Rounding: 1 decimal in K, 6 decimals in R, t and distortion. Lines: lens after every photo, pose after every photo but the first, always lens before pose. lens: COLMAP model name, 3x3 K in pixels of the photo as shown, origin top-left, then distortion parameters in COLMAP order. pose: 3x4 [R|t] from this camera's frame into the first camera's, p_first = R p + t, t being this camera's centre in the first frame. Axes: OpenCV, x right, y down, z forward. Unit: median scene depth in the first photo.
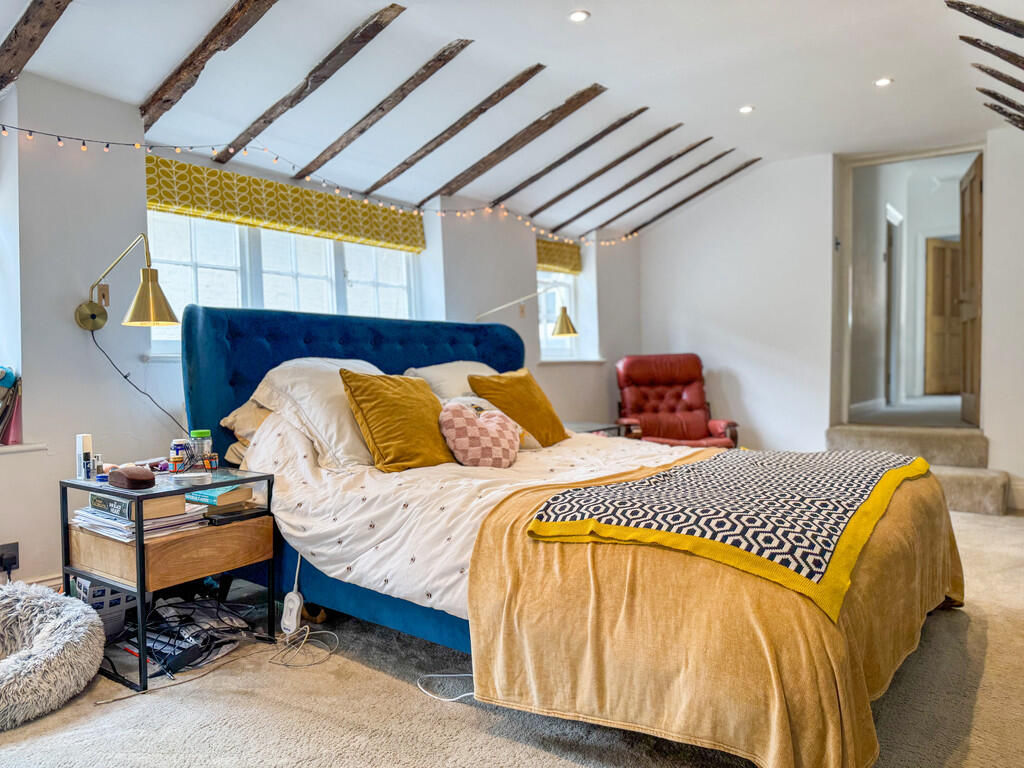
lens RADIAL K [[704.0, 0, 514.4], [0, 704.0, 385.5], [0, 0, 1]] dist [0.072295, -0.100868]
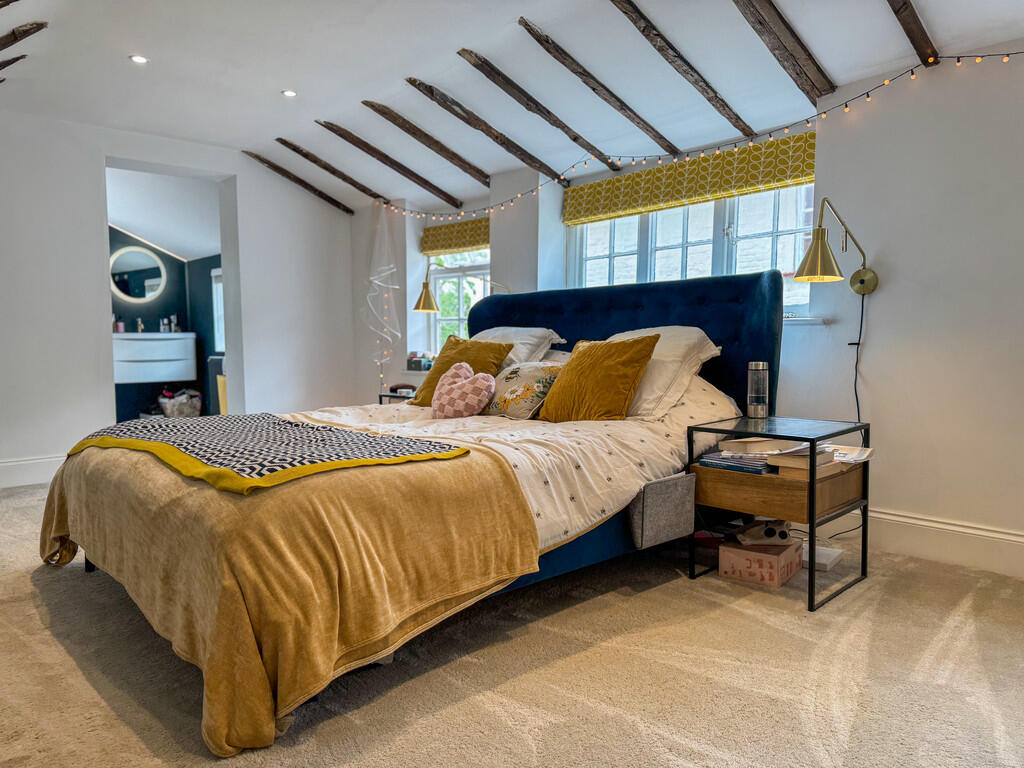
lens RADIAL K [[704.0, 0, 514.4], [0, 704.0, 385.5], [0, 0, 1]] dist [0.072295, -0.100868]
pose [[-0.175875, 0.086332, -0.980620, 0.803758], [-0.010645, 0.995922, 0.089589, -0.037030], [0.984355, 0.026195, -0.174239, 0.938303]]
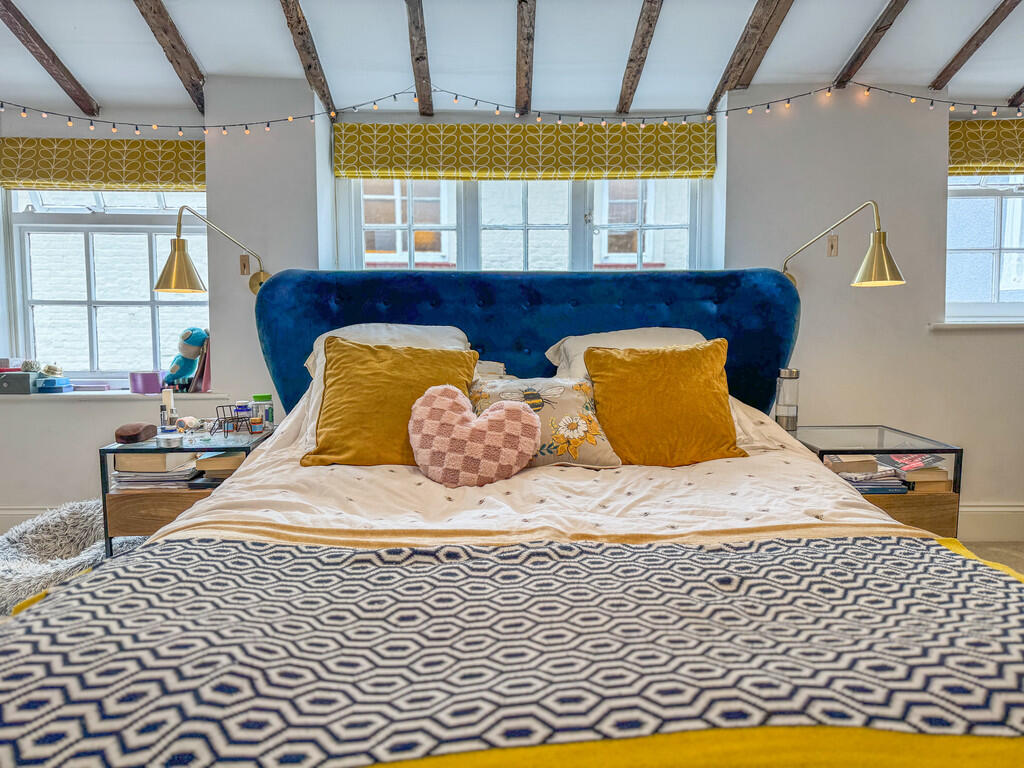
lens RADIAL K [[704.0, 0, 514.4], [0, 704.0, 385.5], [0, 0, 1]] dist [0.072295, -0.100868]
pose [[0.623725, 0.073988, -0.778134, 0.383183], [-0.029576, 0.997031, 0.071094, -0.020975], [0.781084, -0.021329, 0.624061, 0.435149]]
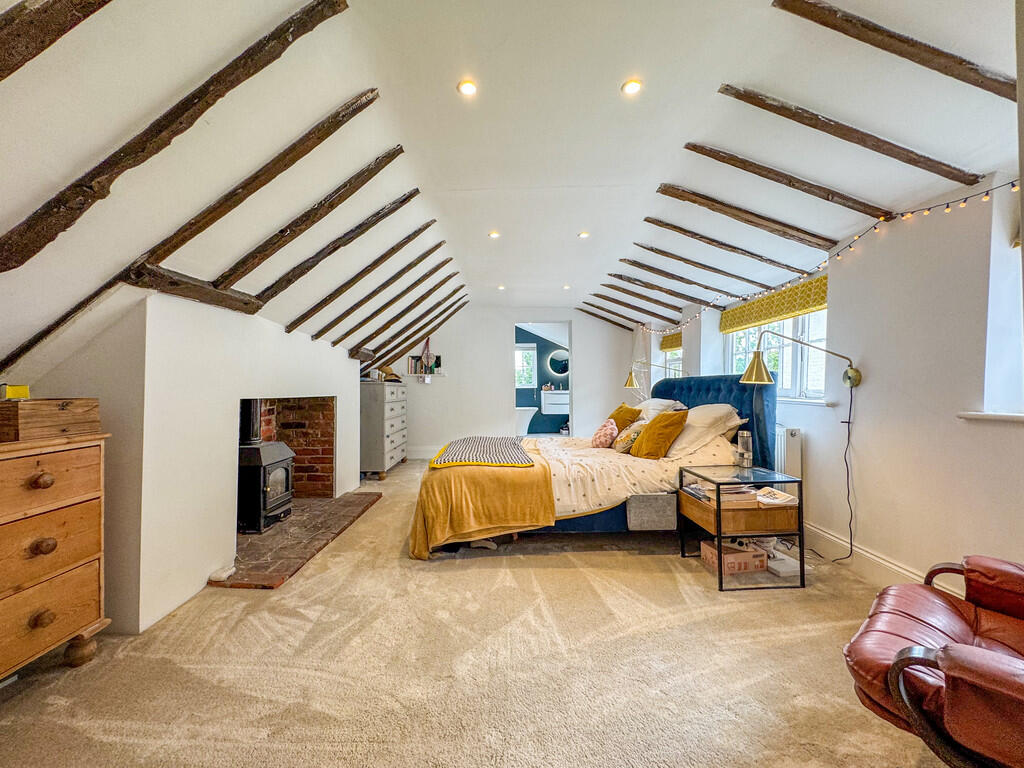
lens RADIAL K [[415.0, 0, 512.0], [0, 415.0, 384.0], [0, 0, 1]] dist [-0.029219, 0.000031]
pose [[-0.776404, 0.016243, -0.630026, 0.755033], [0.004296, 0.999781, 0.020481, -0.089398], [0.630221, 0.013195, -0.776304, 1.327159]]
